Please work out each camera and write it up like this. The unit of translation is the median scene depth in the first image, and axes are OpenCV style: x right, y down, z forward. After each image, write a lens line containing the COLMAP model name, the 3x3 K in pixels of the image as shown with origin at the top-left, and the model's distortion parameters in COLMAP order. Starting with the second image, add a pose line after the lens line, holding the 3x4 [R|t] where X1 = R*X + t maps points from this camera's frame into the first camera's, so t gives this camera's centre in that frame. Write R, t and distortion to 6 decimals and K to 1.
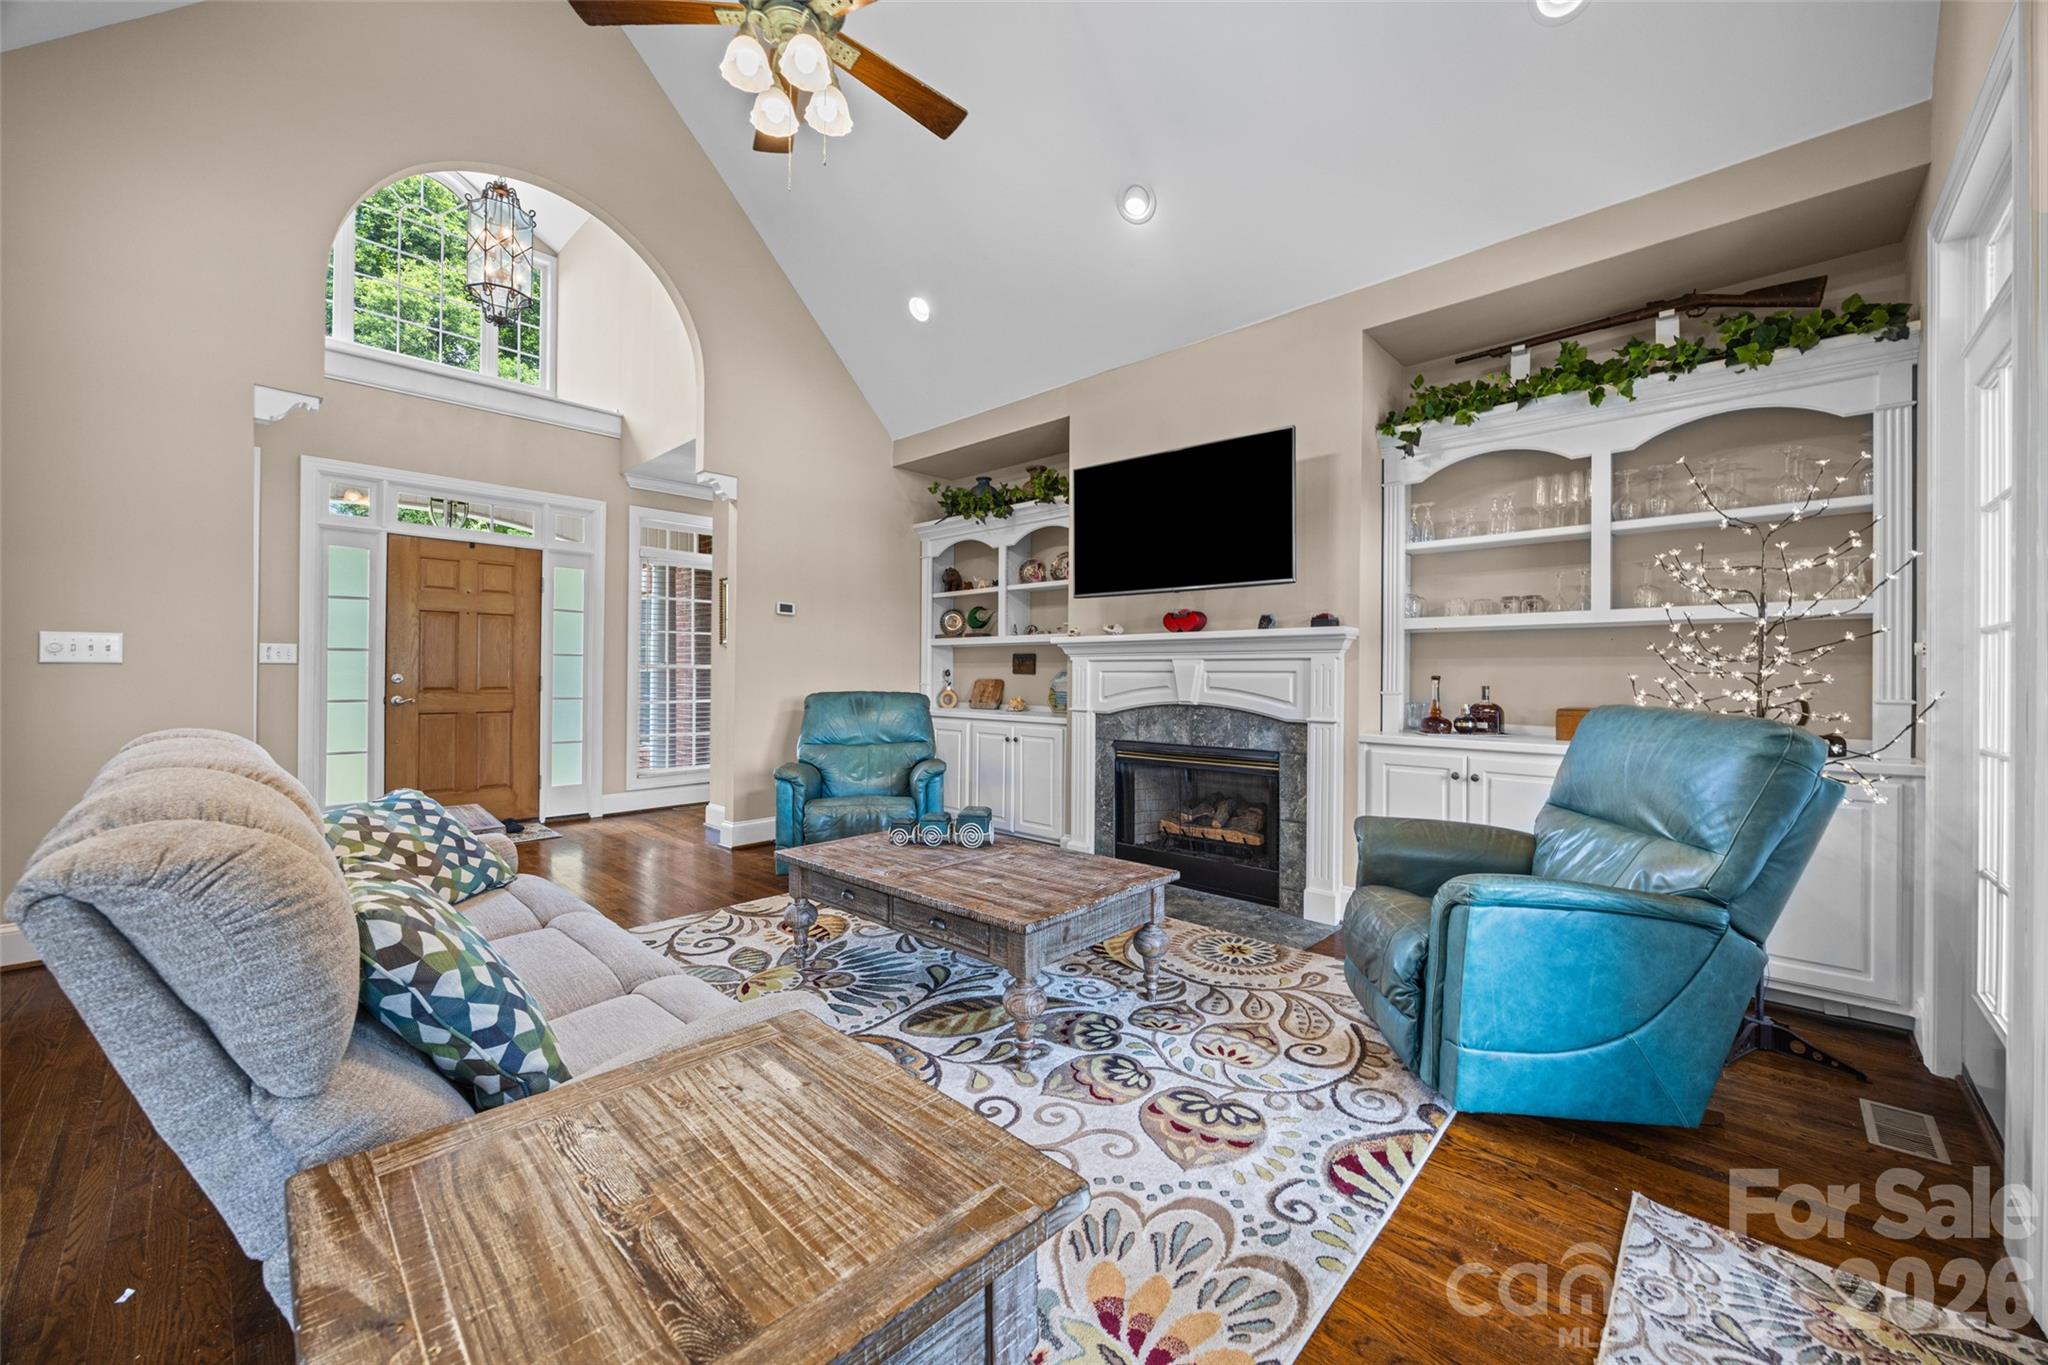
lens RADIAL K [[792.7, 0, 1016.7], [0, 792.7, 671.4], [0, 0, 1]] dist [0.001024, 0.000072]
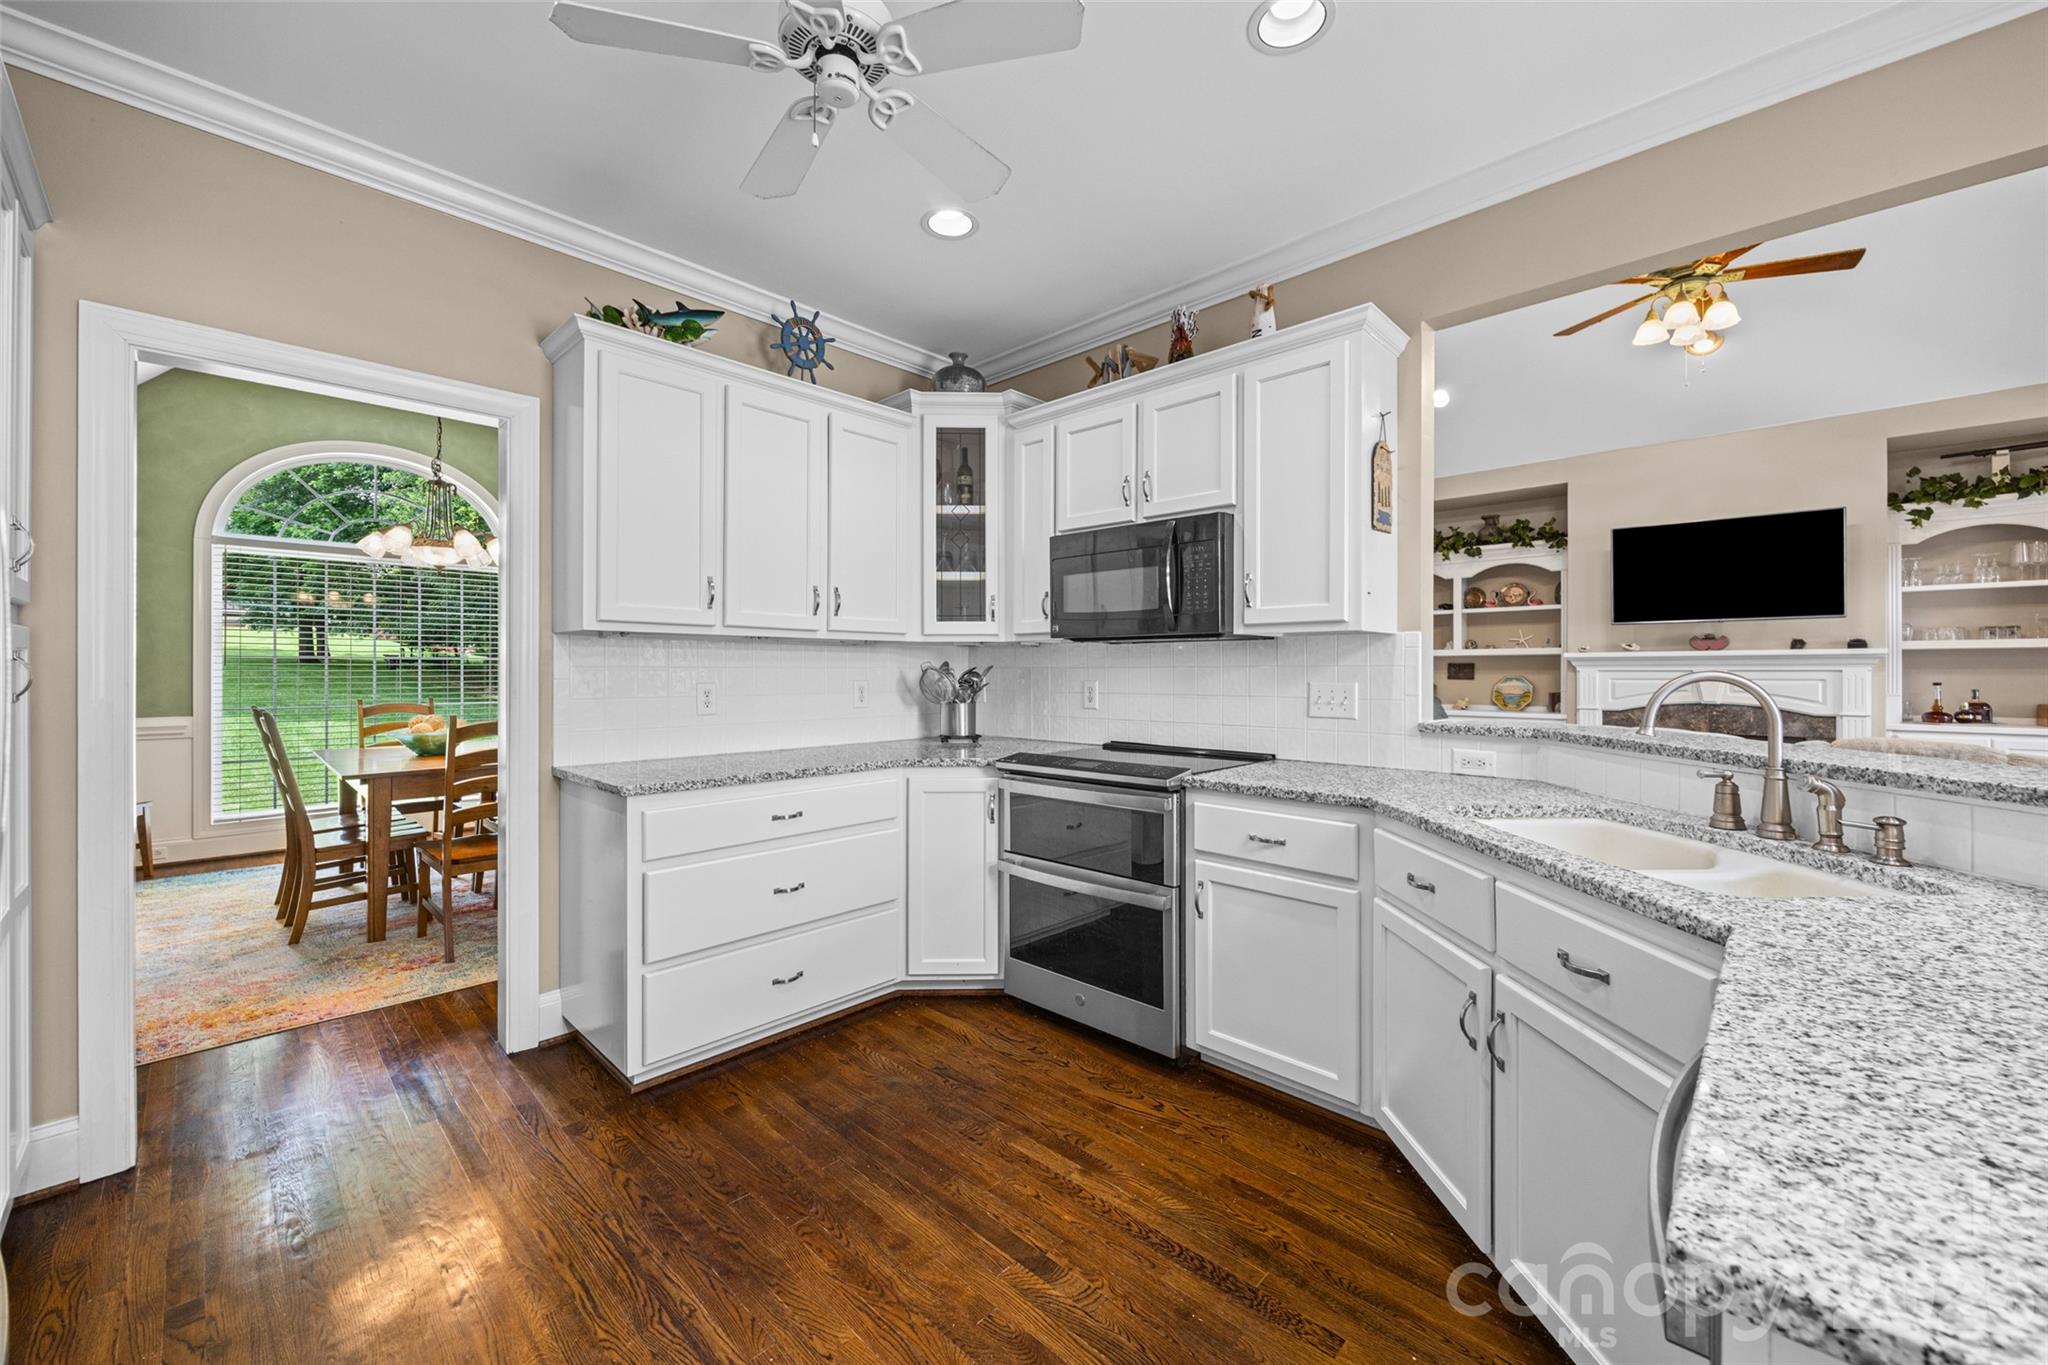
lens RADIAL K [[792.7, 0, 1020.8], [0, 792.7, 674.9], [0, 0, 1]] dist [0.001024, 0.000072]
pose [[0.999953, -0.003392, 0.009049, -1.108271], [0.003300, 0.999943, 0.010190, -0.027683], [-0.009083, -0.010159, 0.999907, -0.396311]]
